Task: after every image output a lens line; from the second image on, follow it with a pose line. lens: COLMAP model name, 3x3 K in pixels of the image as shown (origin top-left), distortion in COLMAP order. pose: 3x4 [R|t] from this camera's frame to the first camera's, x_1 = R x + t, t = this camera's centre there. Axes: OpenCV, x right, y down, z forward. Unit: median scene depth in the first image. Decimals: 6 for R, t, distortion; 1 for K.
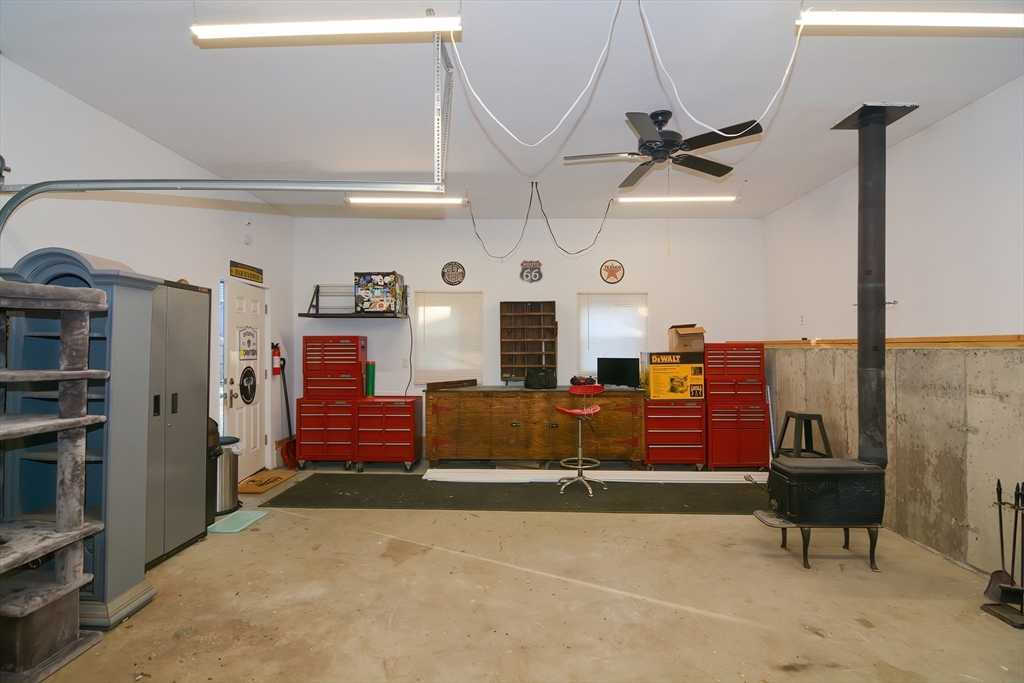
lens RADIAL K [[501.8, 0, 510.5], [0, 501.8, 343.6], [0, 0, 1]] dist [-0.003112, -0.011112]
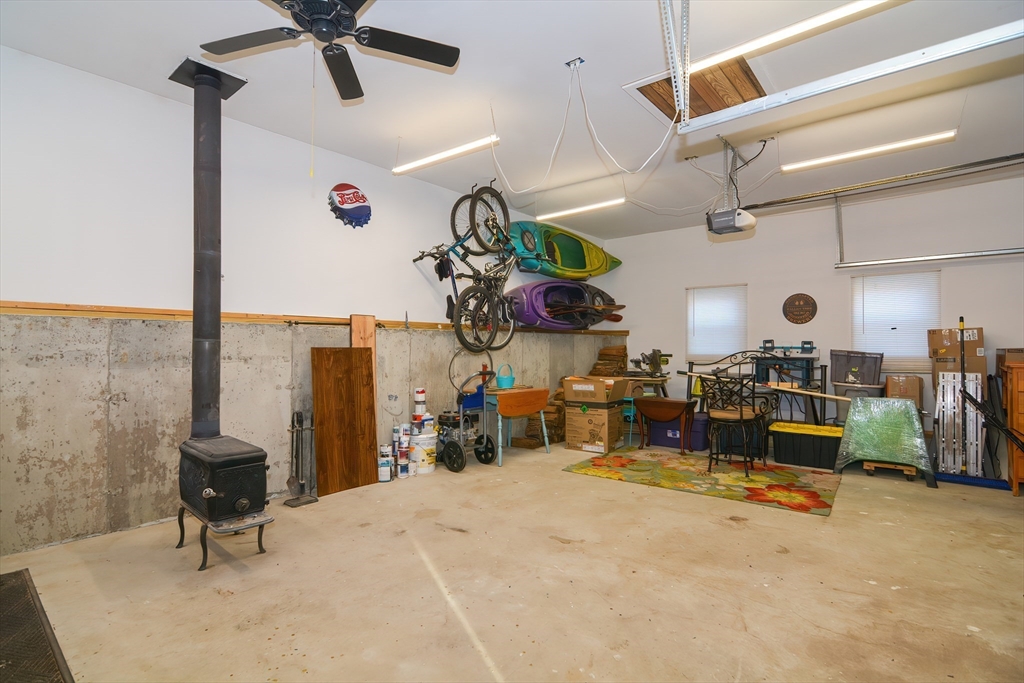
lens RADIAL K [[501.8, 0, 510.5], [0, 501.8, 343.6], [0, 0, 1]] dist [-0.003112, -0.011112]
pose [[-0.789250, -0.005088, 0.614050, -0.323312], [-0.013930, 0.999857, -0.009620, 0.057044], [-0.613913, -0.016146, -0.789208, 1.372528]]
